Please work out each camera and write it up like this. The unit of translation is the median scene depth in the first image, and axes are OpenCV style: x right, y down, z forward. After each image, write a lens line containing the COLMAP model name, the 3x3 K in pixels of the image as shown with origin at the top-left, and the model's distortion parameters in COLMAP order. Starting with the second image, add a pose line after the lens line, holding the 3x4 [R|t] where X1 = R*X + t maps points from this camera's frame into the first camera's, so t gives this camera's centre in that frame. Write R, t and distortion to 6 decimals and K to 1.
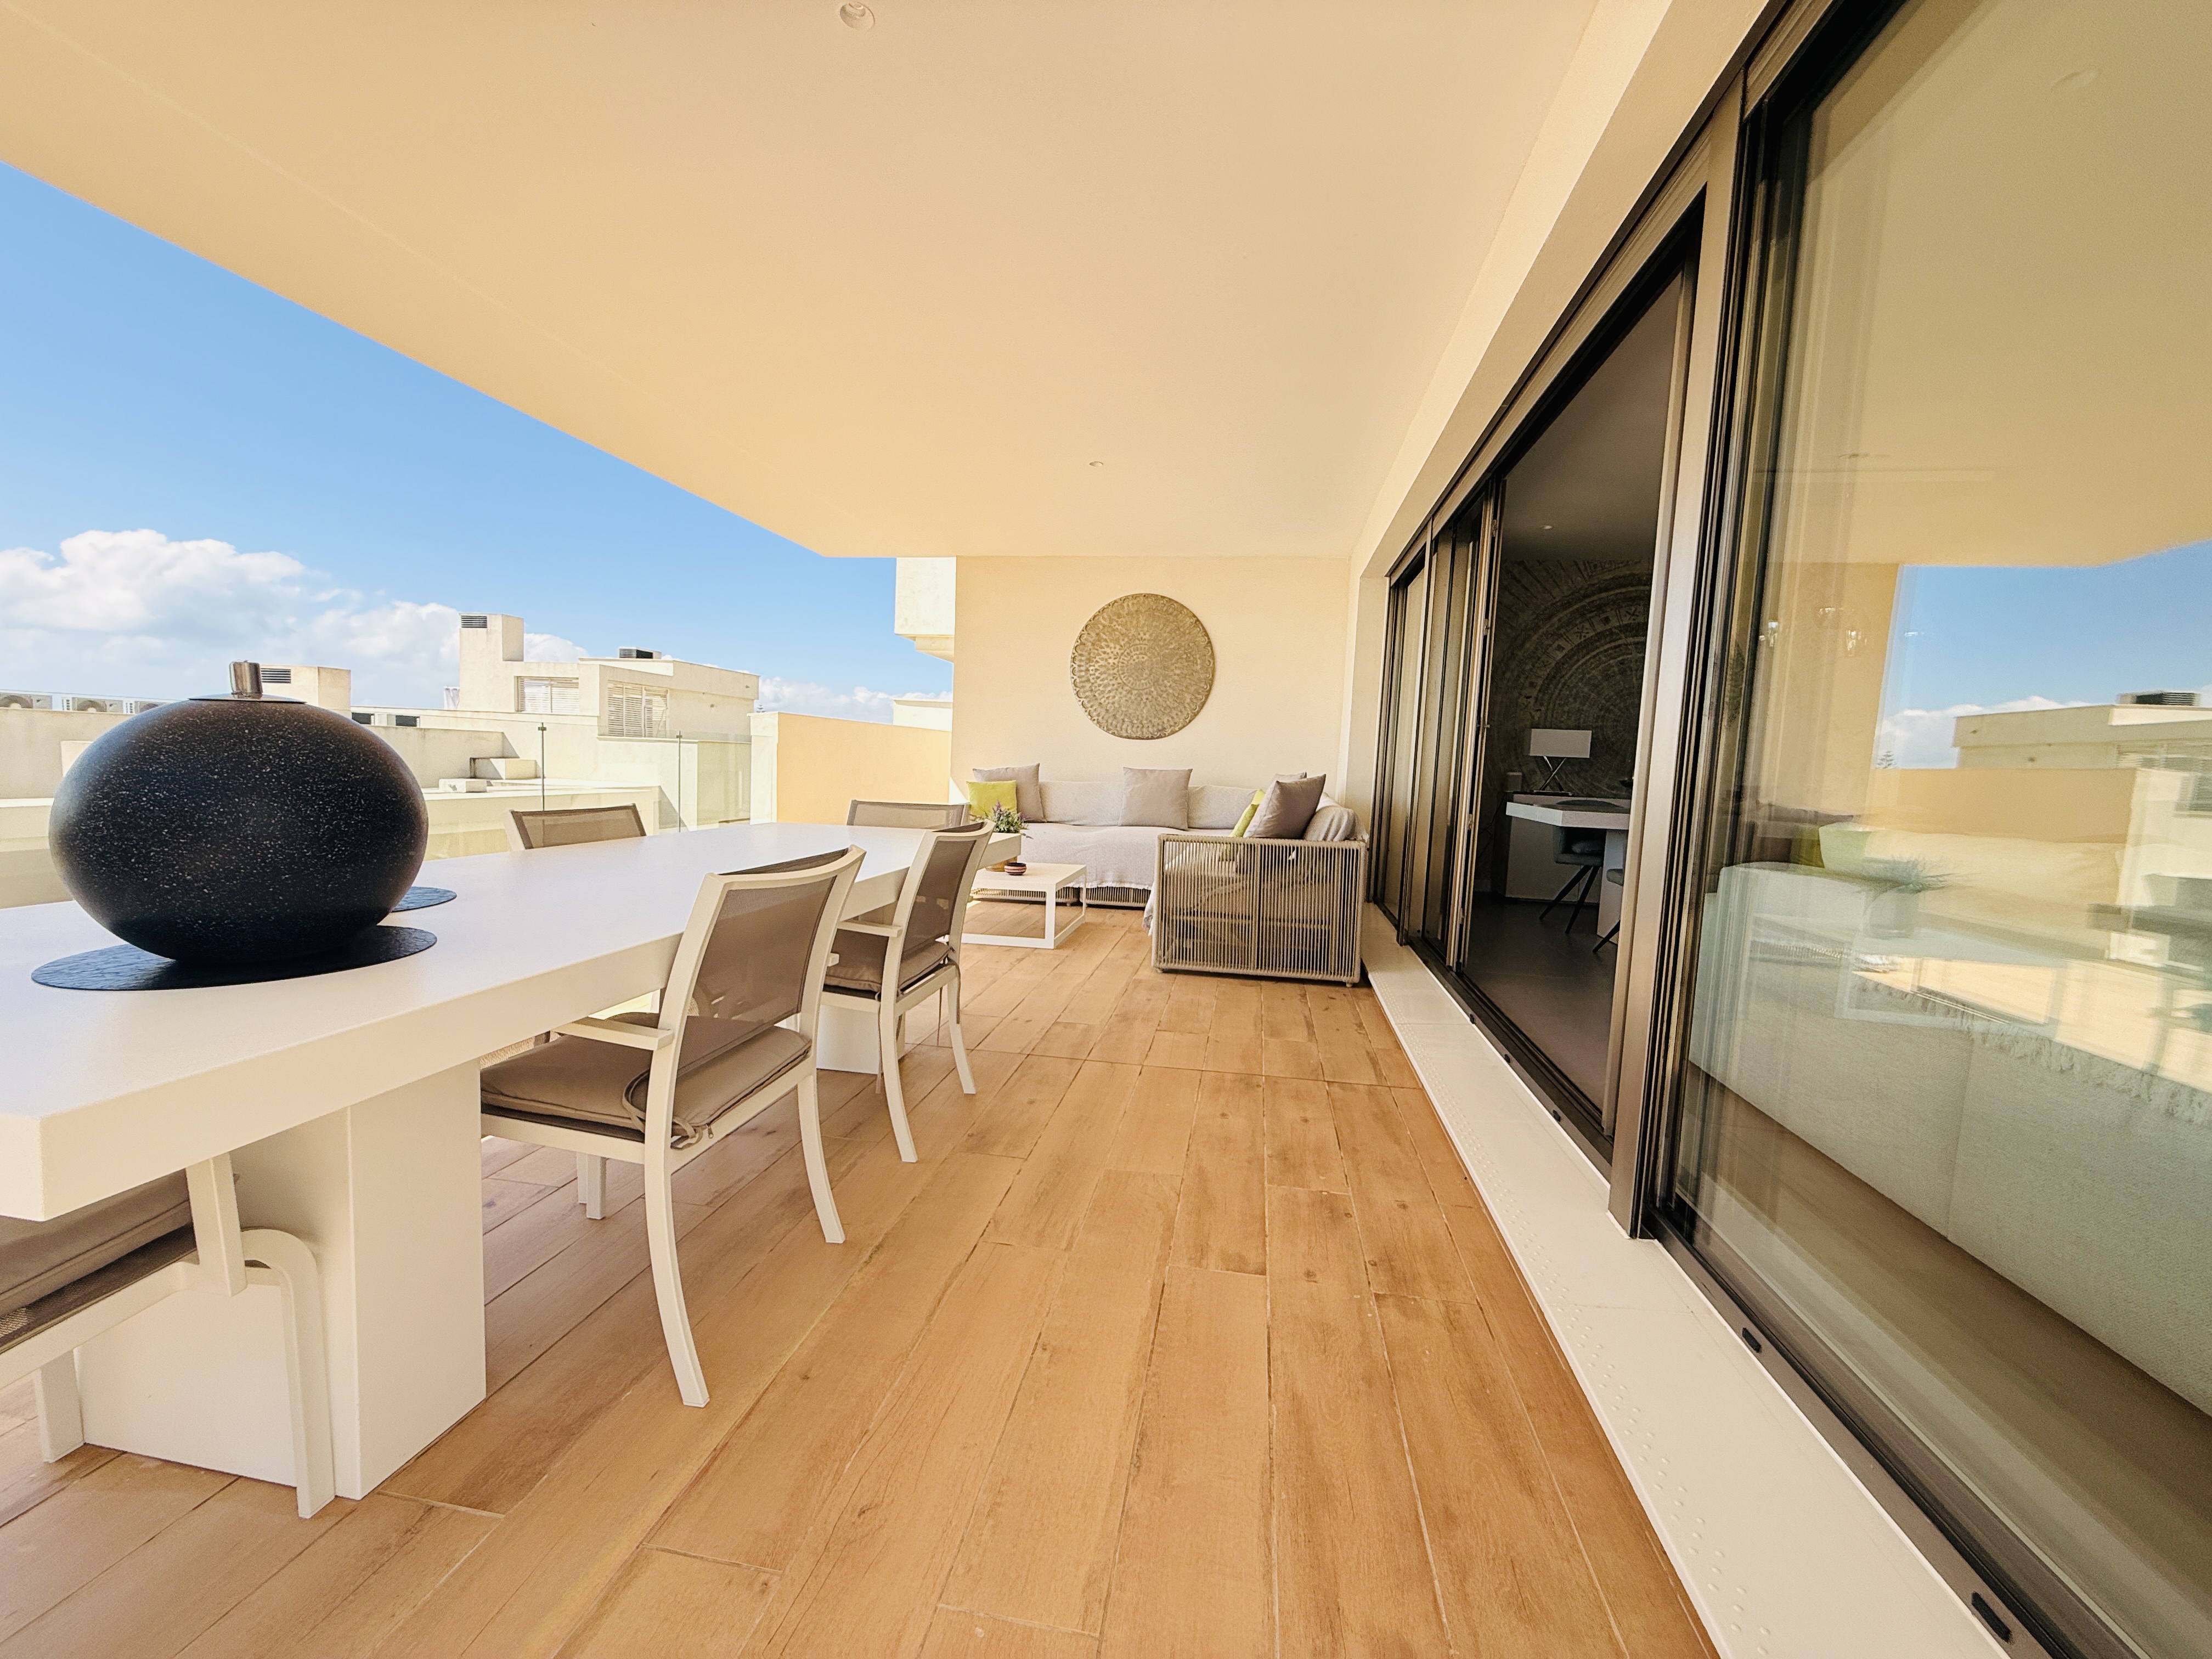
lens RADIAL K [[874.9, 0, 1098.0], [0, 874.9, 825.5], [0, 0, 1]] dist [0.000241, -0.000342]
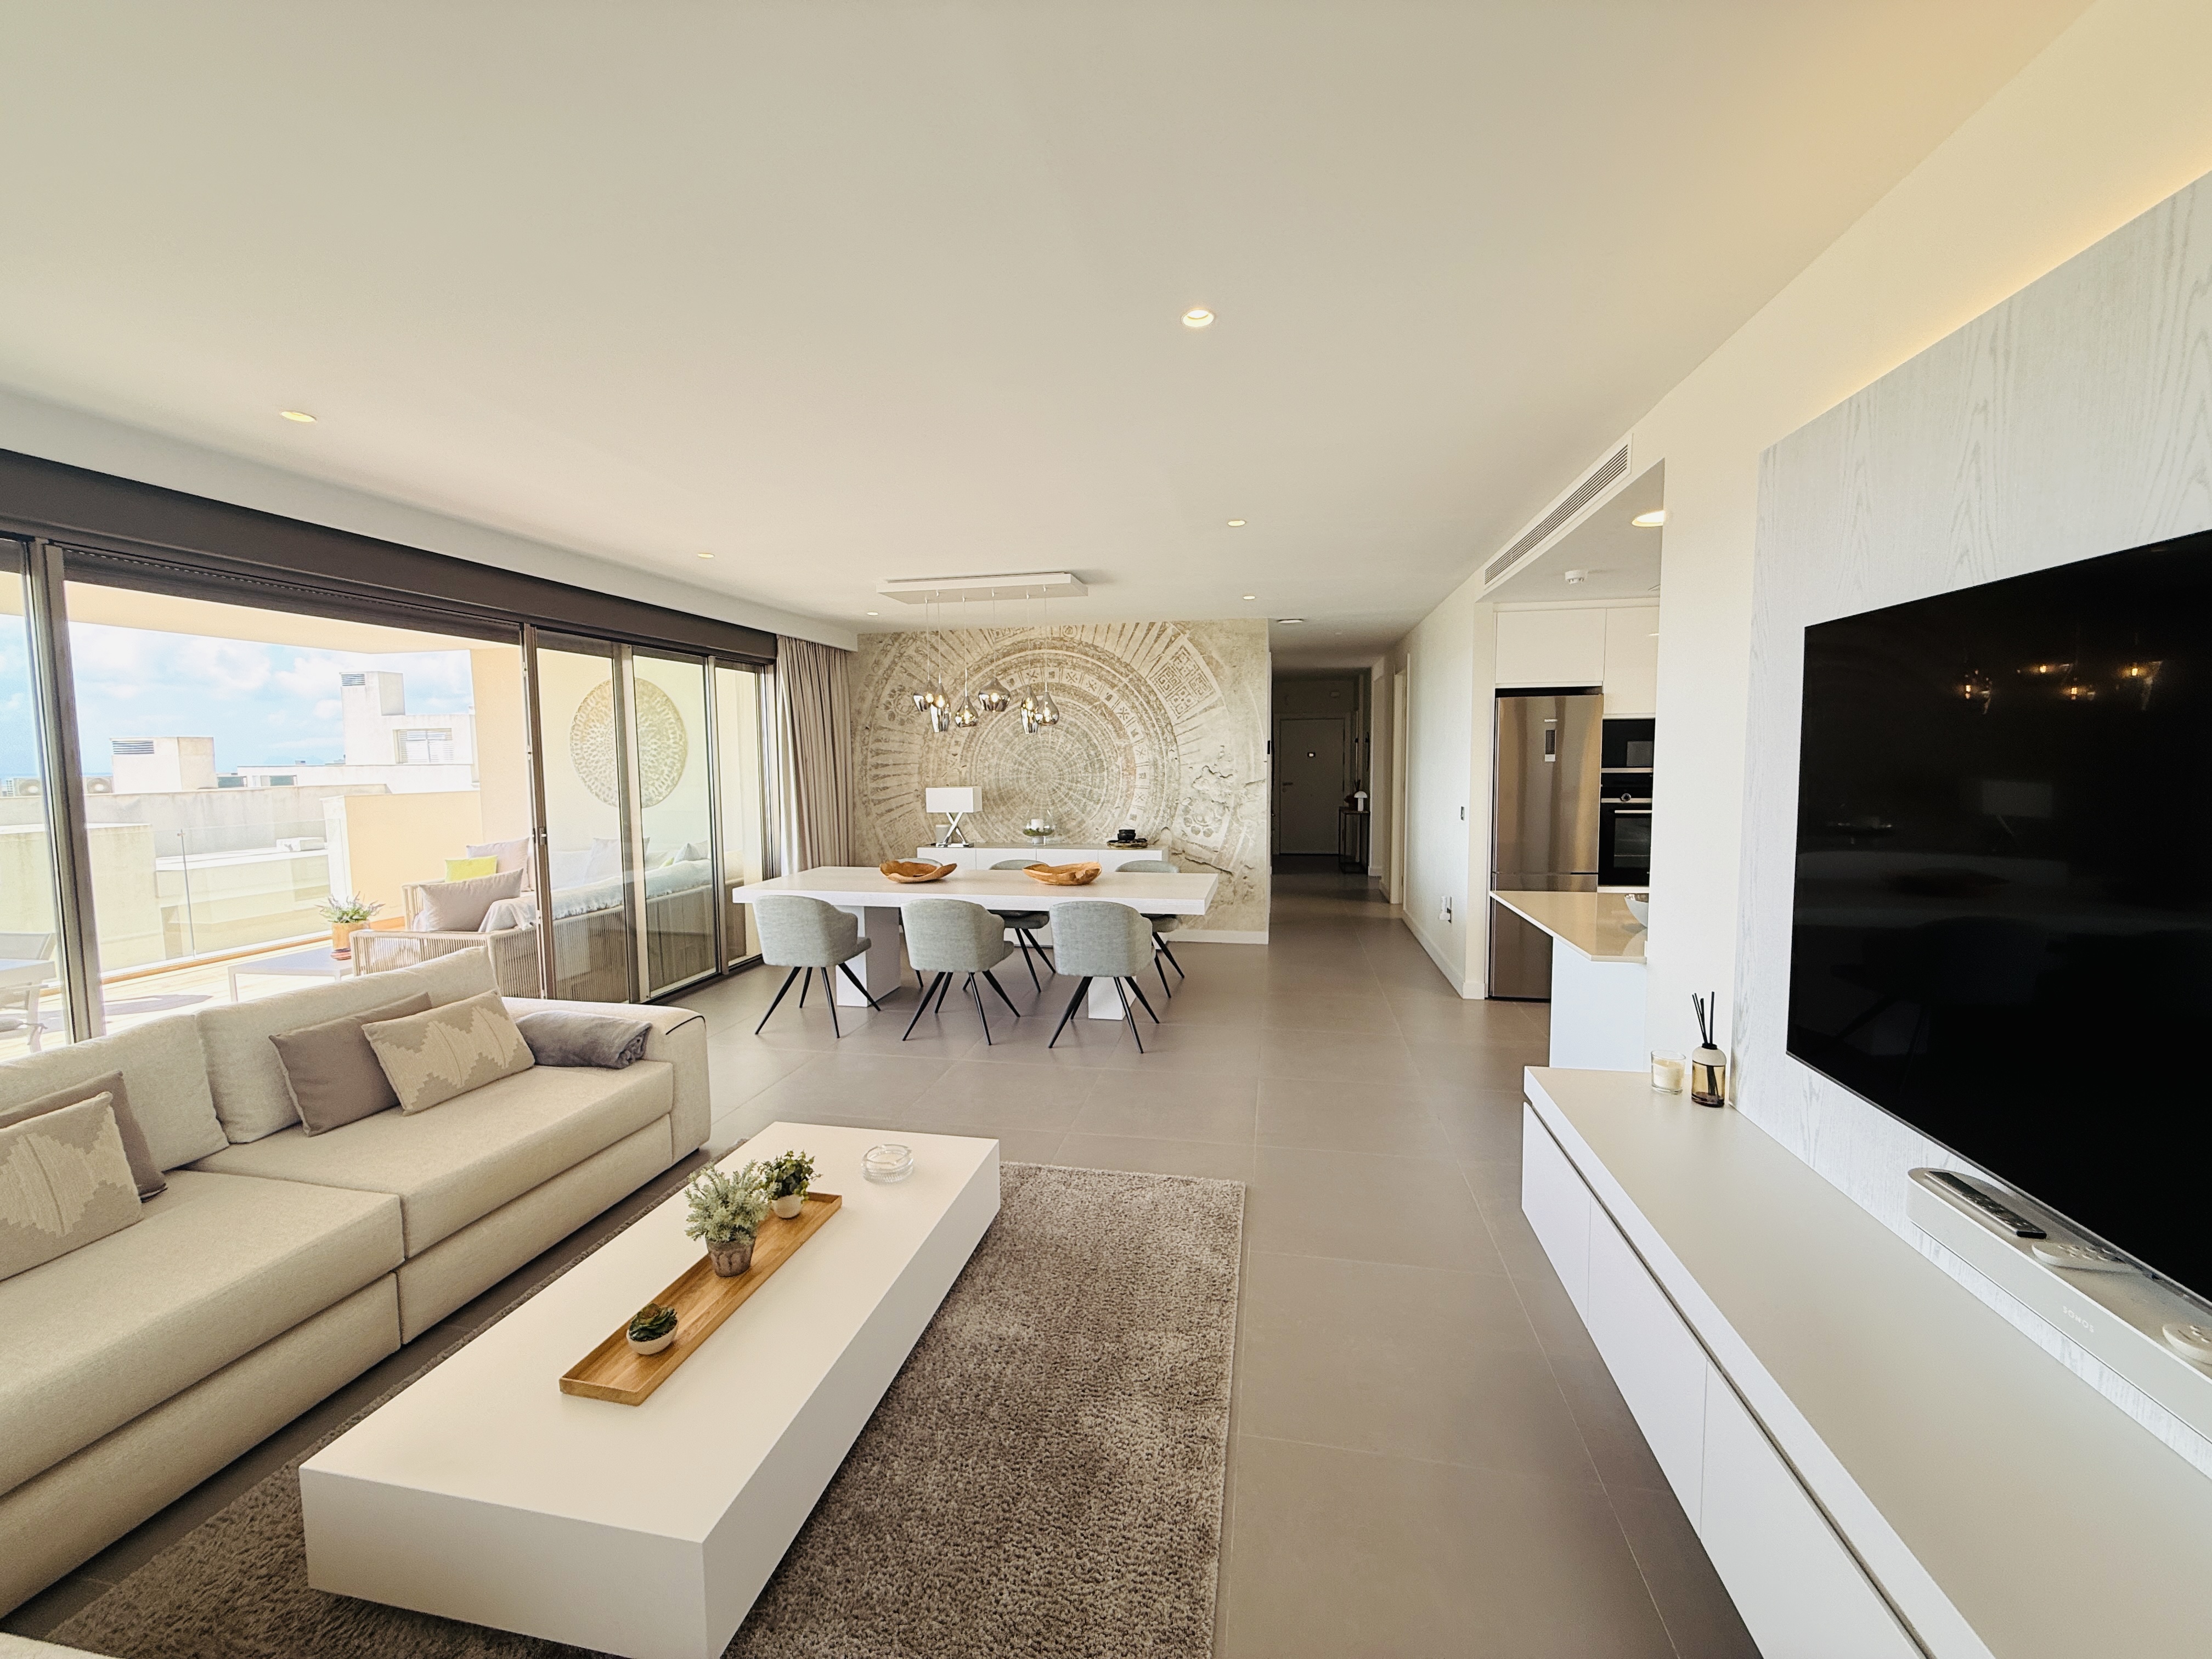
lens RADIAL K [[877.0, 0, 1107.7], [0, 877.0, 824.7], [0, 0, 1]] dist [0.001960, -0.000207]
pose [[0.998246, -0.053354, -0.025659, 0.713736], [0.053446, 0.998566, 0.002922, -0.053043], [0.025466, -0.004289, 0.999666, -0.091749]]
